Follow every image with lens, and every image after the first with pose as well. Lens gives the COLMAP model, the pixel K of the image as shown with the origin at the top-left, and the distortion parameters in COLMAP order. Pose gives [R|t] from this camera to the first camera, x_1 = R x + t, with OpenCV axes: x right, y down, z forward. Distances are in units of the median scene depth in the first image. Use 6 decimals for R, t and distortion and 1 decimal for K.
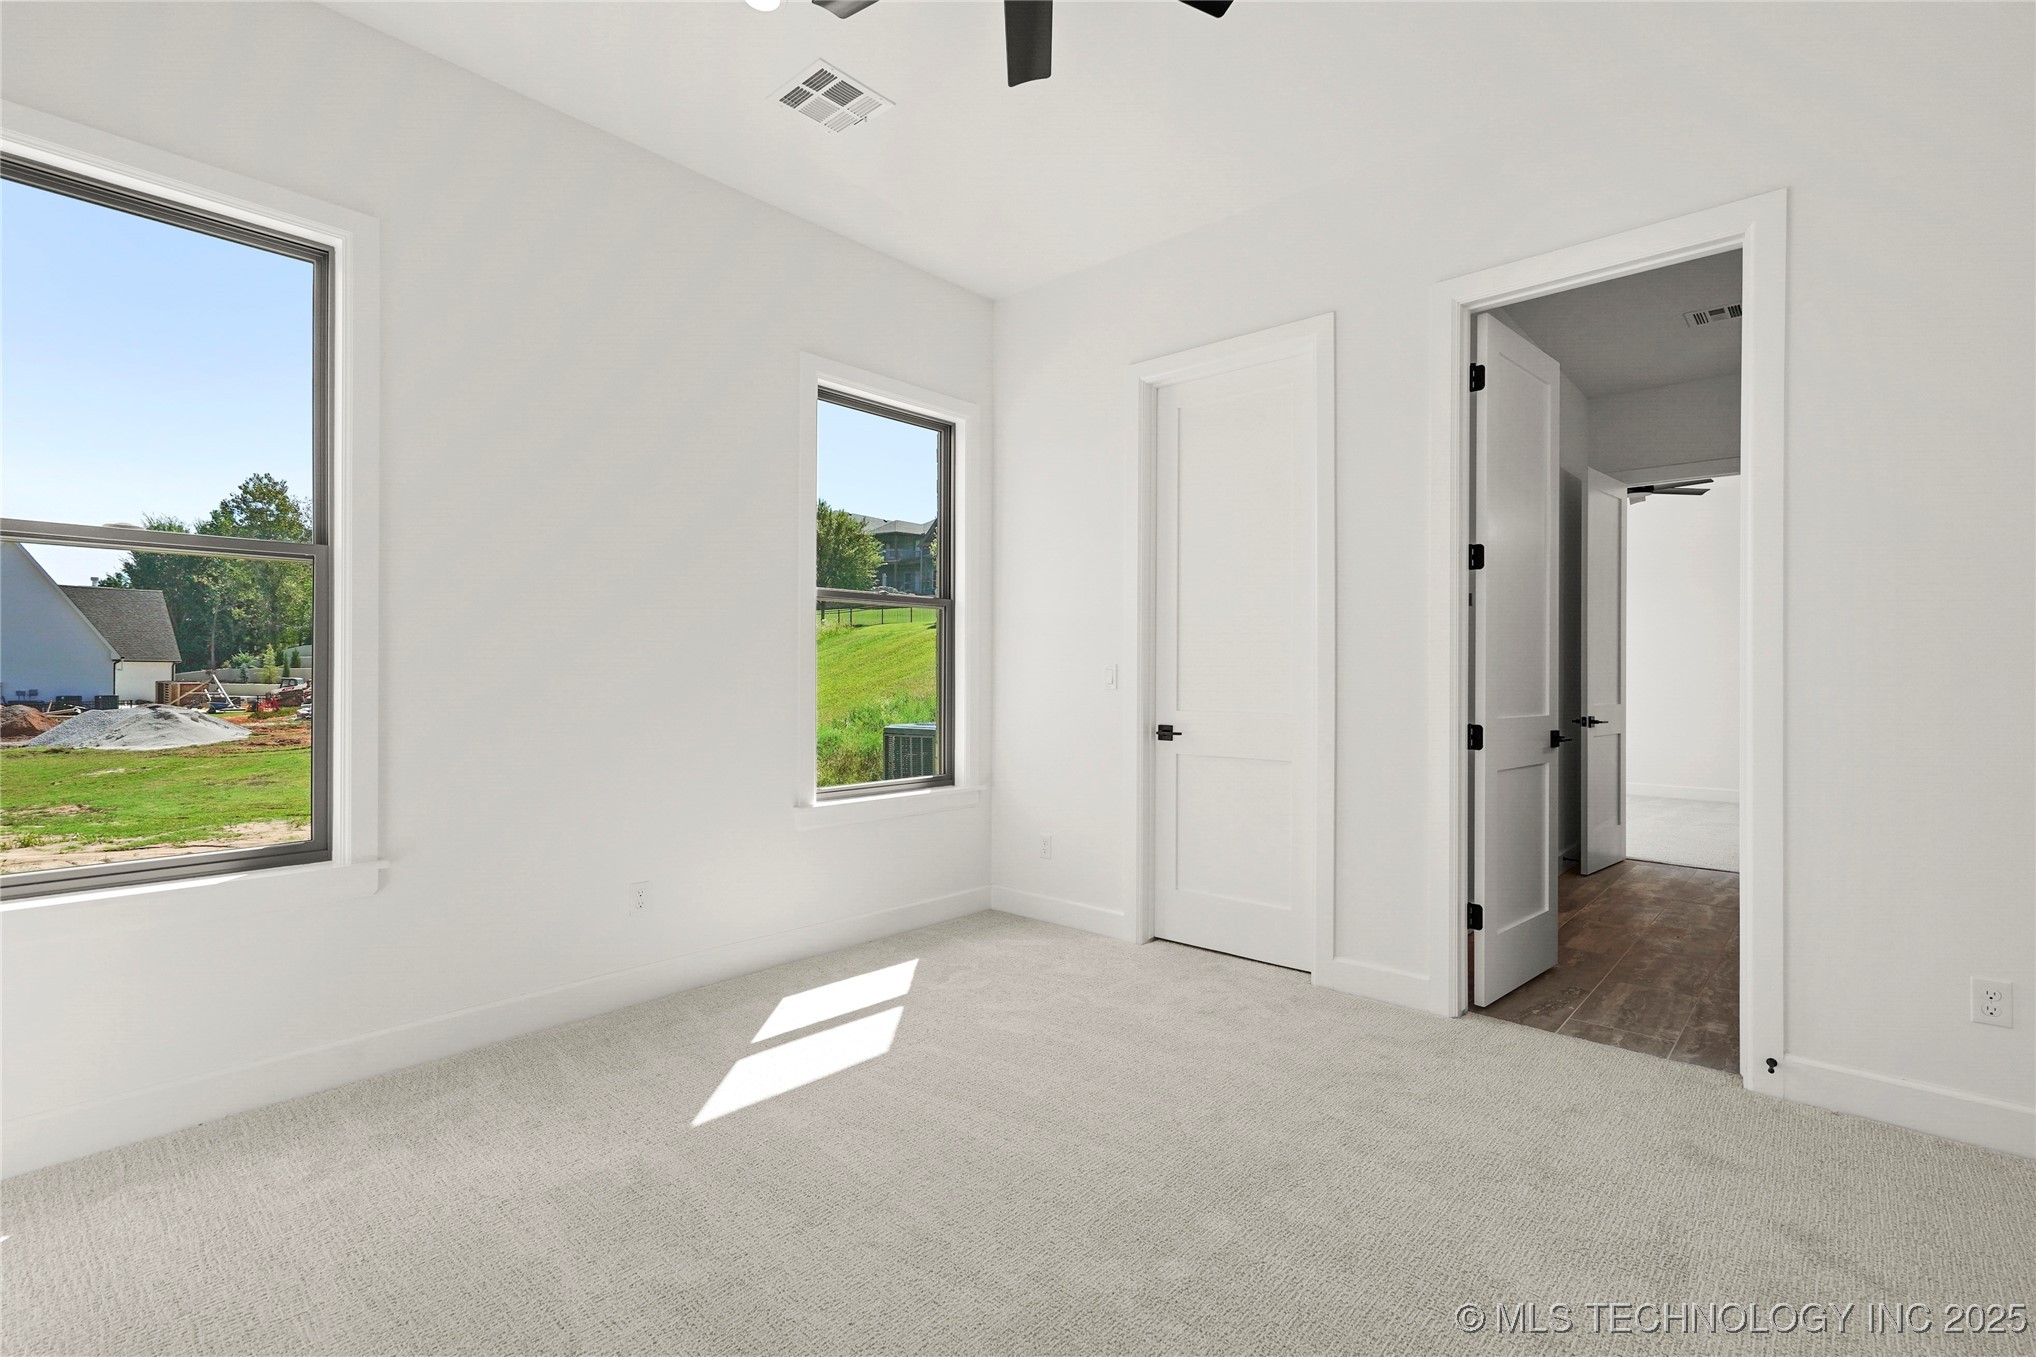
lens RADIAL K [[978.4, 0, 998.5], [0, 978.4, 654.7], [0, 0, 1]] dist [-0.002796, 0.003827]
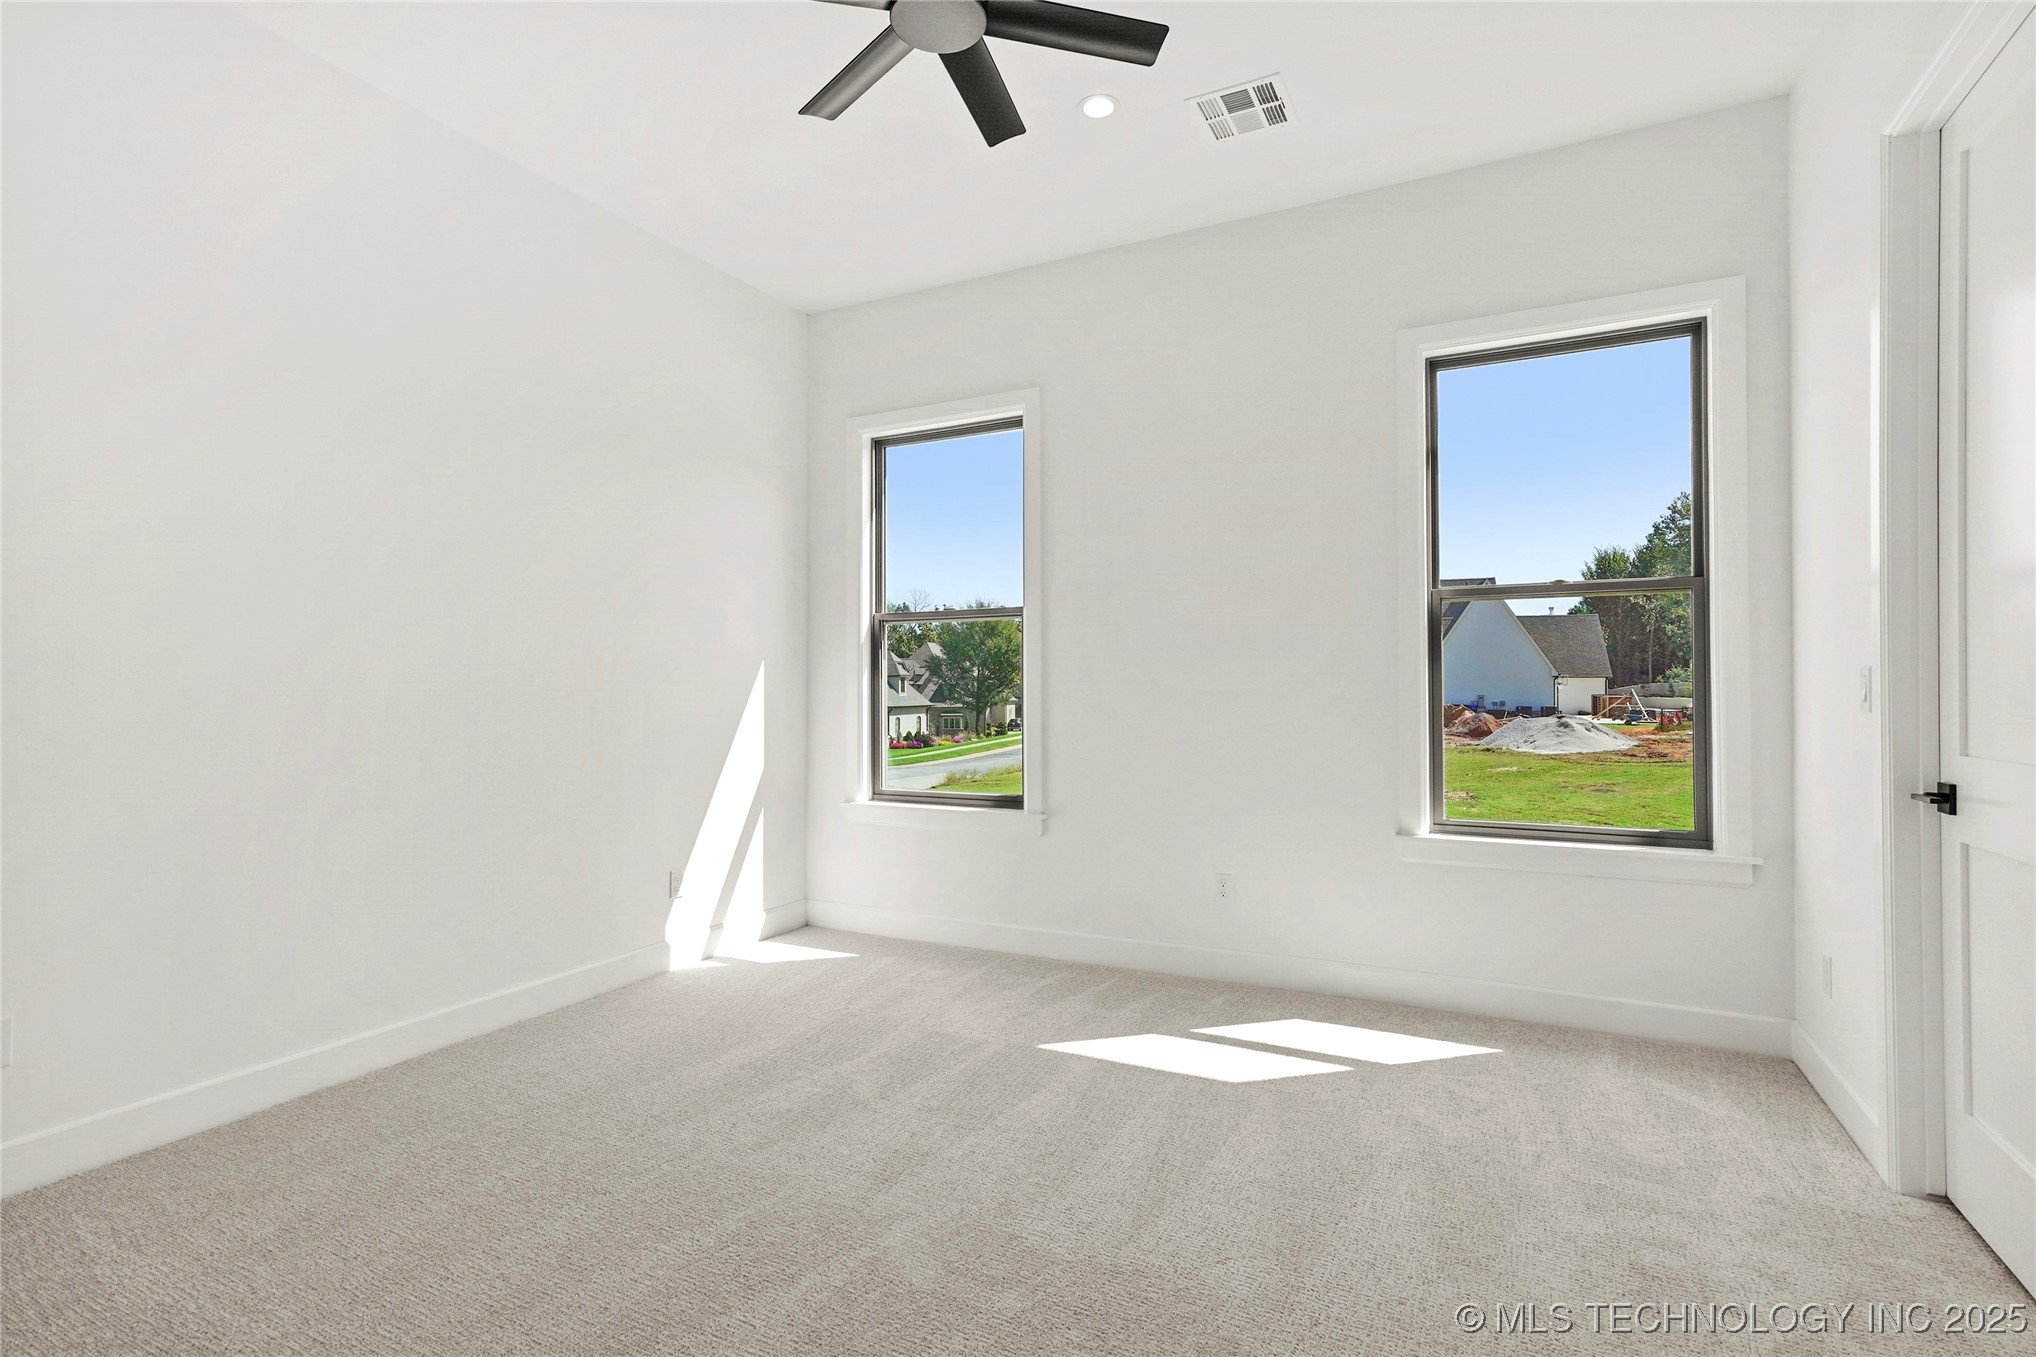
lens RADIAL K [[995.7, 0, 1002.5], [0, 995.7, 676.7], [0, 0, 1]] dist [0.002673, -0.000163]
pose [[0.233235, -0.014221, -0.972316, 0.127371], [0.022567, 0.999703, -0.009208, 0.002110], [0.972158, -0.019794, 0.233487, 0.090704]]
